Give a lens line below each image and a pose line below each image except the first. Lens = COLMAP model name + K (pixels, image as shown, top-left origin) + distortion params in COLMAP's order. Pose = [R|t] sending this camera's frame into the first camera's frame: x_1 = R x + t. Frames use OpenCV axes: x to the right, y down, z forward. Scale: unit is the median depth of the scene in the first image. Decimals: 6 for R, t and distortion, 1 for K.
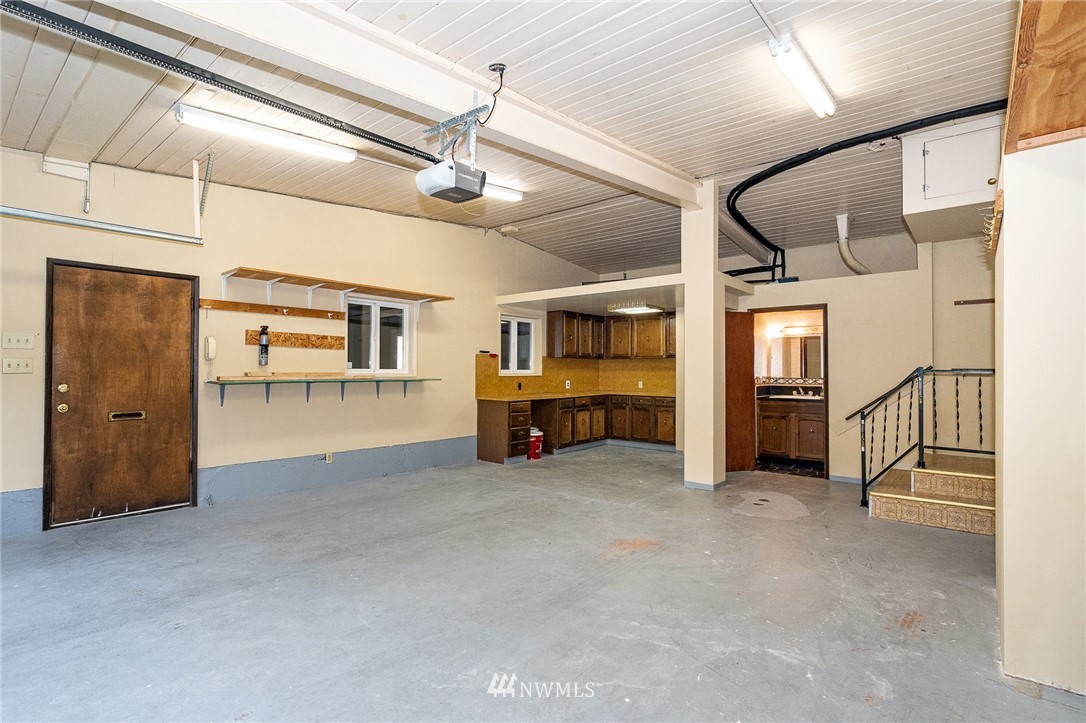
lens RADIAL K [[495.3, 0, 543.0], [0, 495.3, 361.5], [0, 0, 1]] dist [-0.005477, 0.000241]
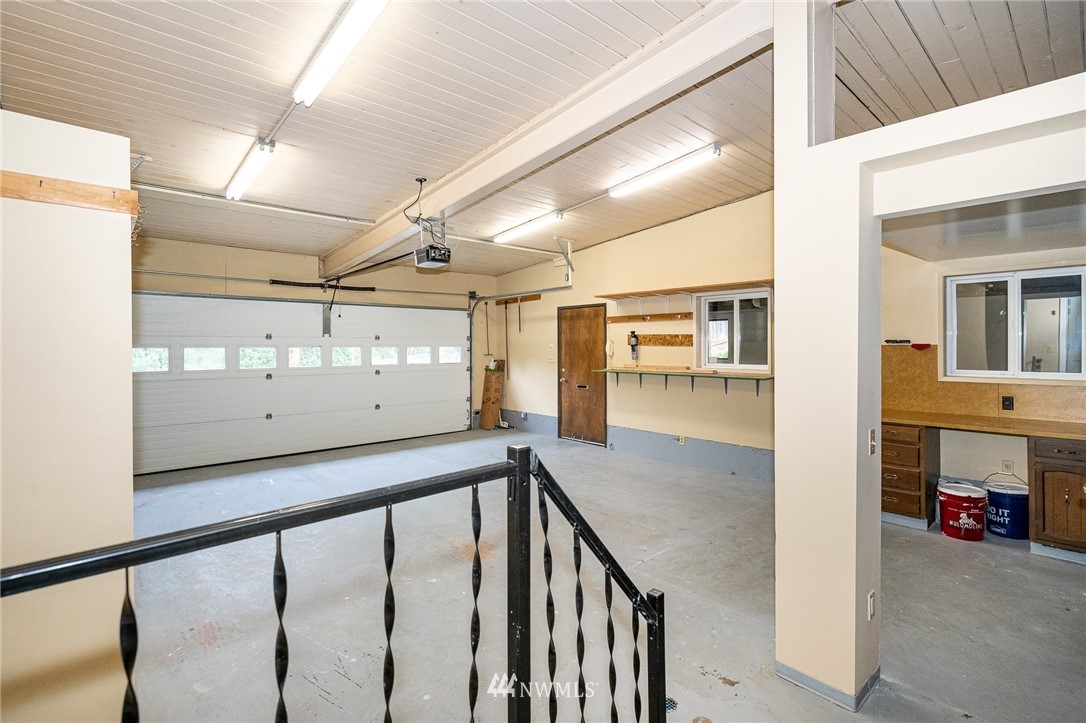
lens RADIAL K [[498.3, 0, 543.3], [0, 498.3, 348.3], [0, 0, 1]] dist [-0.001603, 0.000480]
pose [[-0.100017, -0.001928, -0.994984, 0.897031], [0.016522, 0.999857, -0.003599, -0.024938], [0.994849, -0.016799, -0.099971, 0.951332]]
